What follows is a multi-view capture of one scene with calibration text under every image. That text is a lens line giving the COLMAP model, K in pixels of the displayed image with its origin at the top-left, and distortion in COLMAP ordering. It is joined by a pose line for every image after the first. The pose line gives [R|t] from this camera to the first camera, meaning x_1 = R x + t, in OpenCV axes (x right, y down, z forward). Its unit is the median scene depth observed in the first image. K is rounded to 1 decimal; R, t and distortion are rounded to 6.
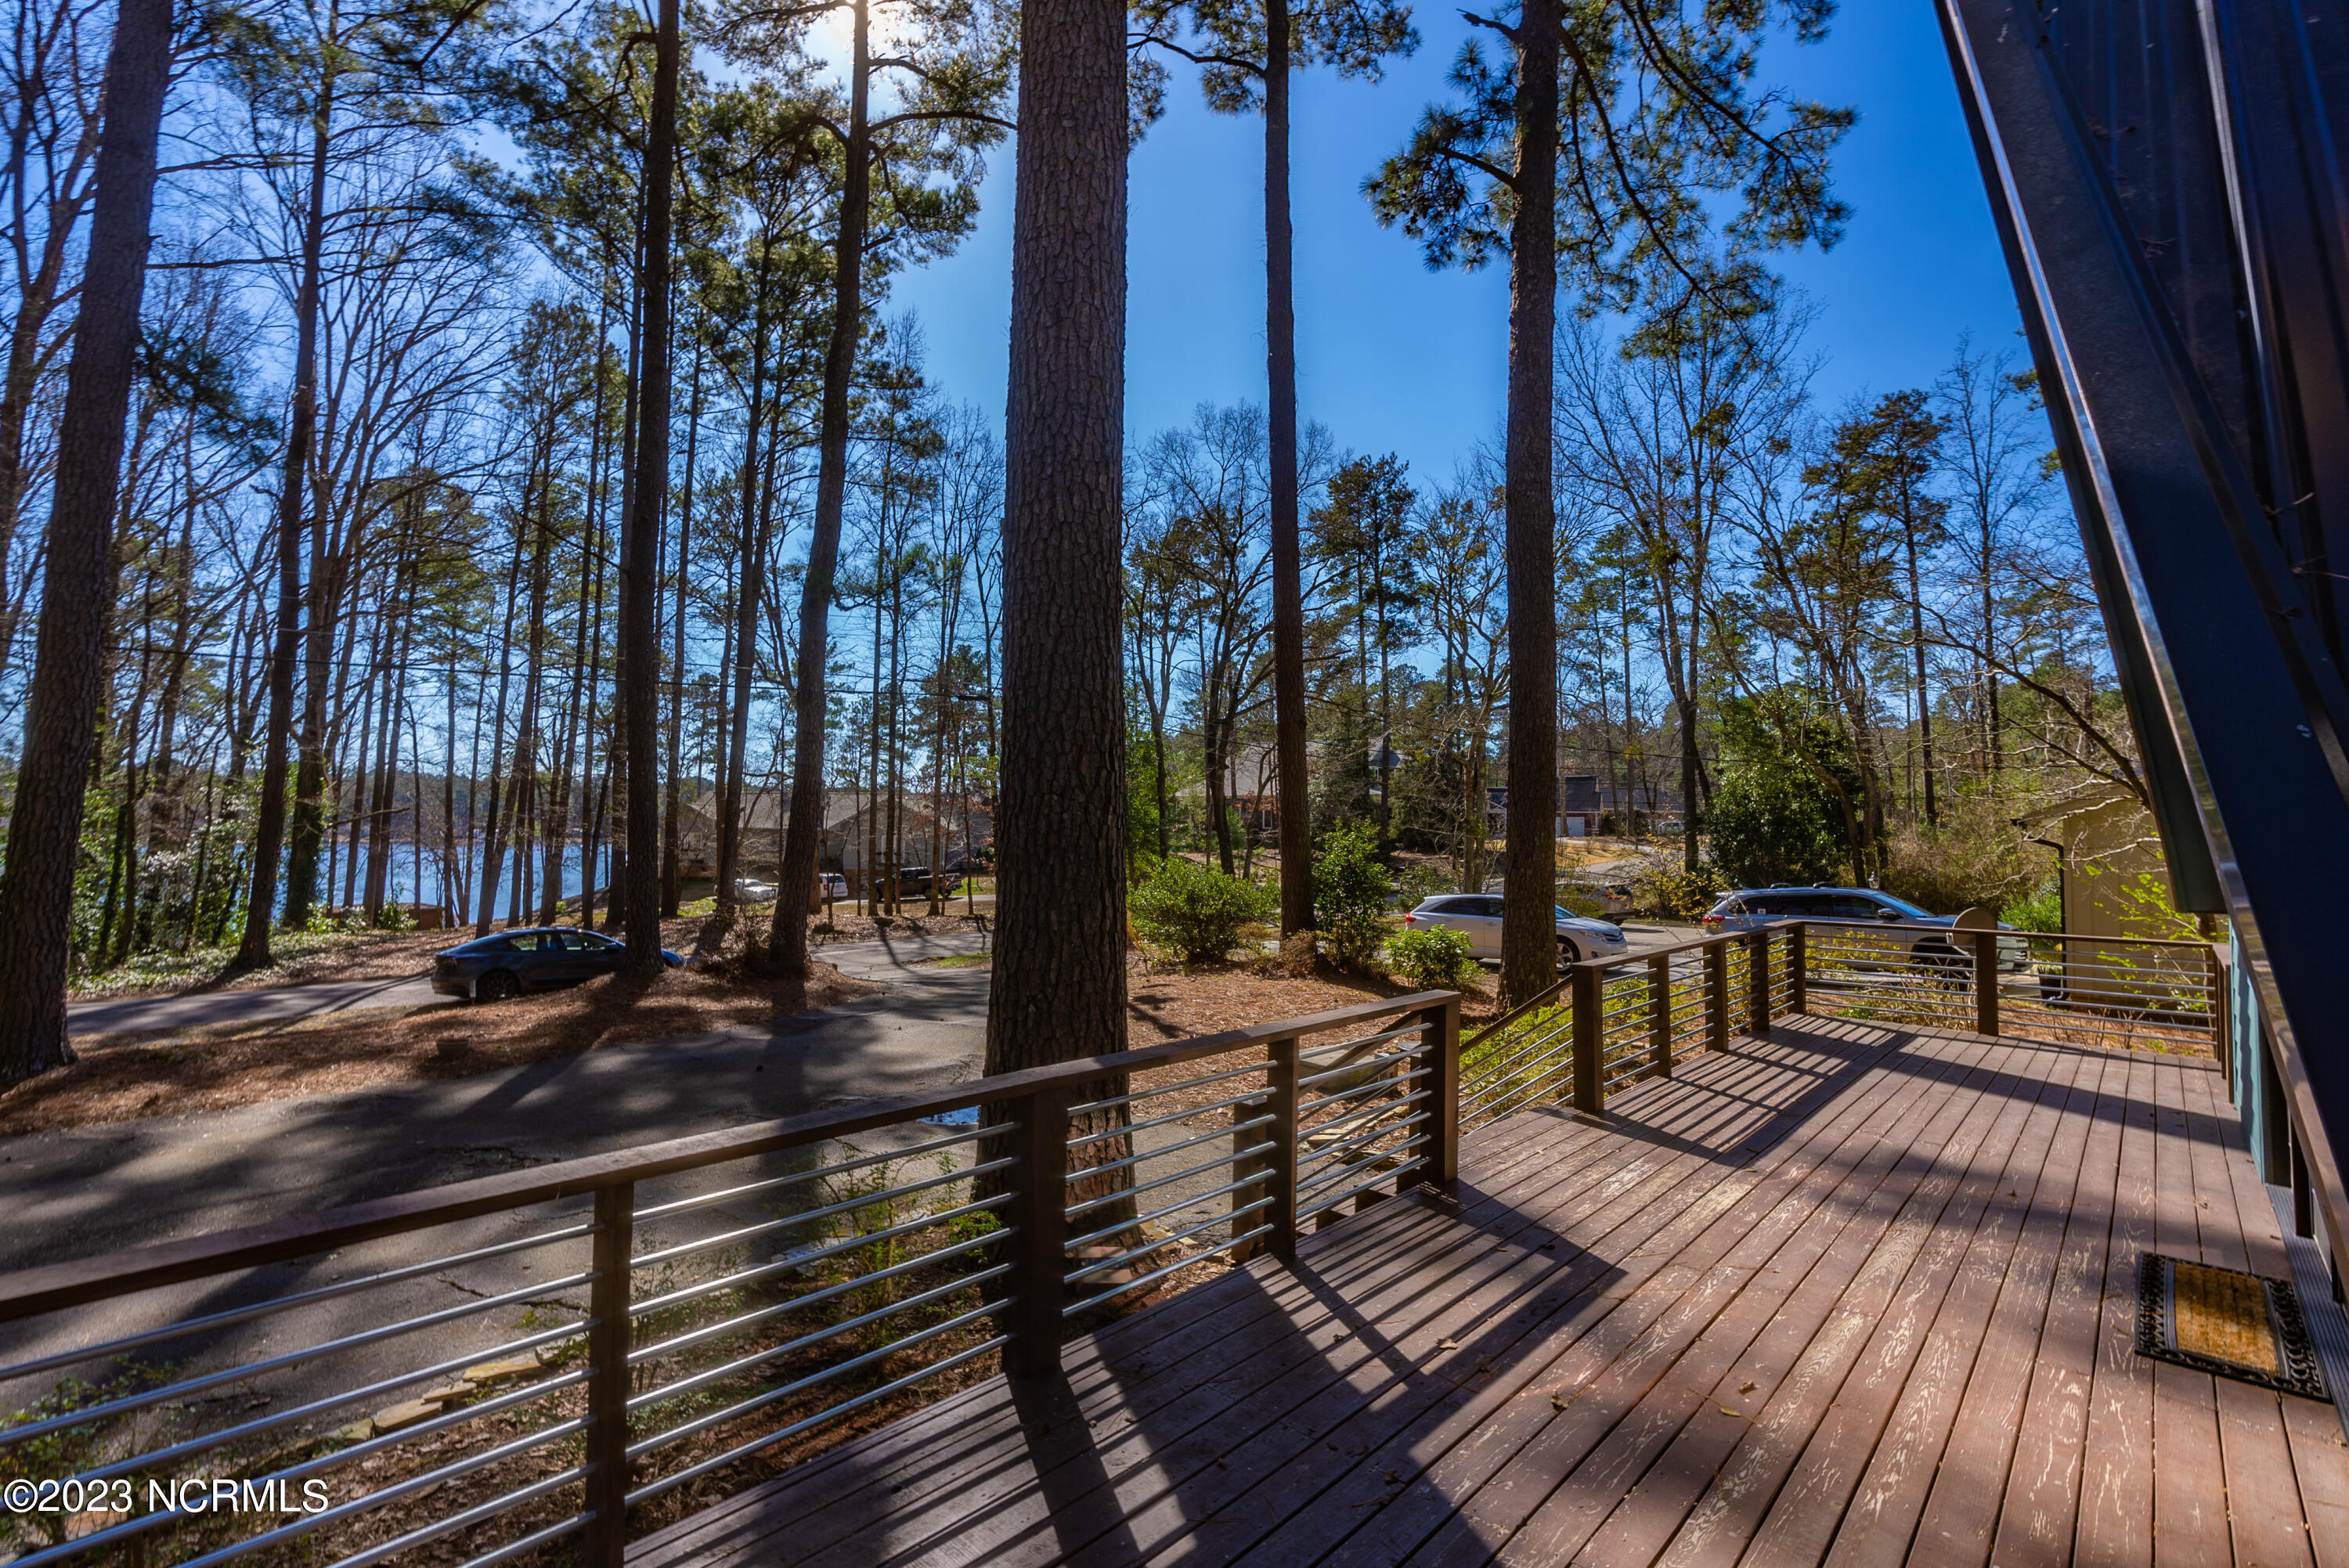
lens RADIAL K [[1058.8, 0, 1163.6], [0, 1058.8, 781.7], [0, 0, 1]] dist [-0.002895, 0.000397]
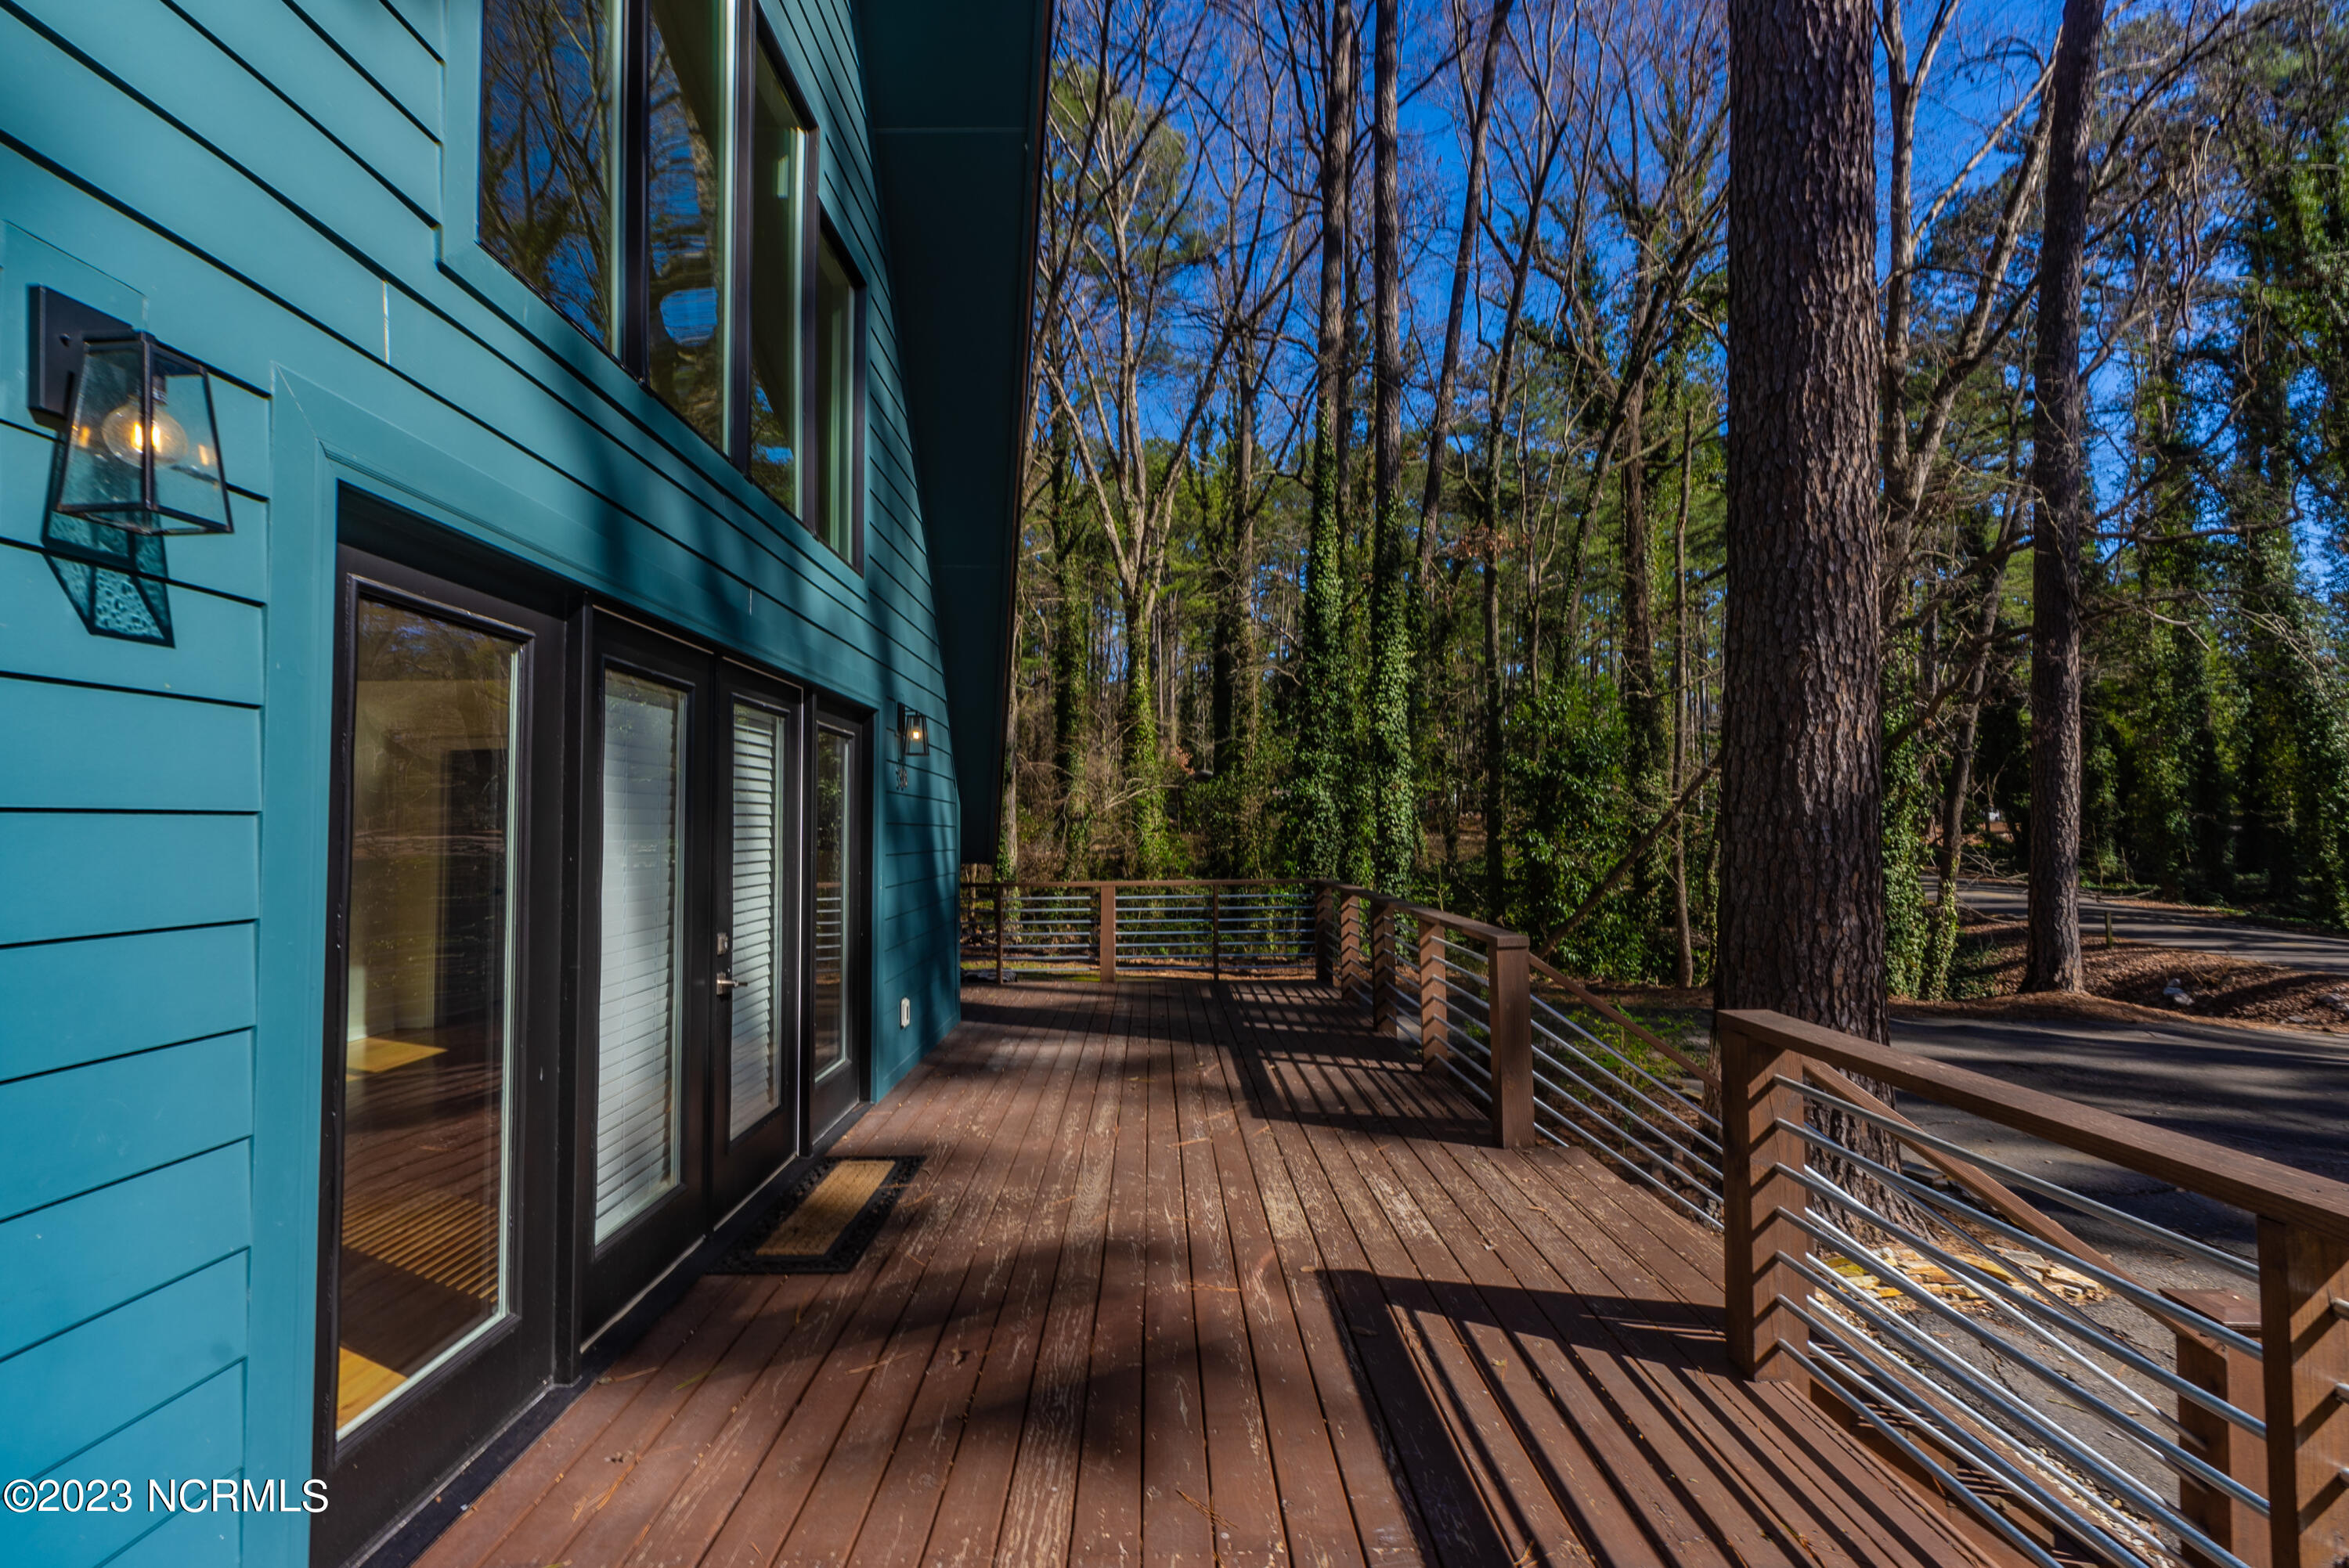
lens RADIAL K [[1058.8, 0, 1163.6], [0, 1058.8, 781.7], [0, 0, 1]] dist [-0.002895, 0.000397]
pose [[-0.721928, -0.031778, -0.691238, 1.145244], [0.039059, 0.995481, -0.086557, 0.146649], [0.690865, -0.089487, -0.717424, 1.534426]]
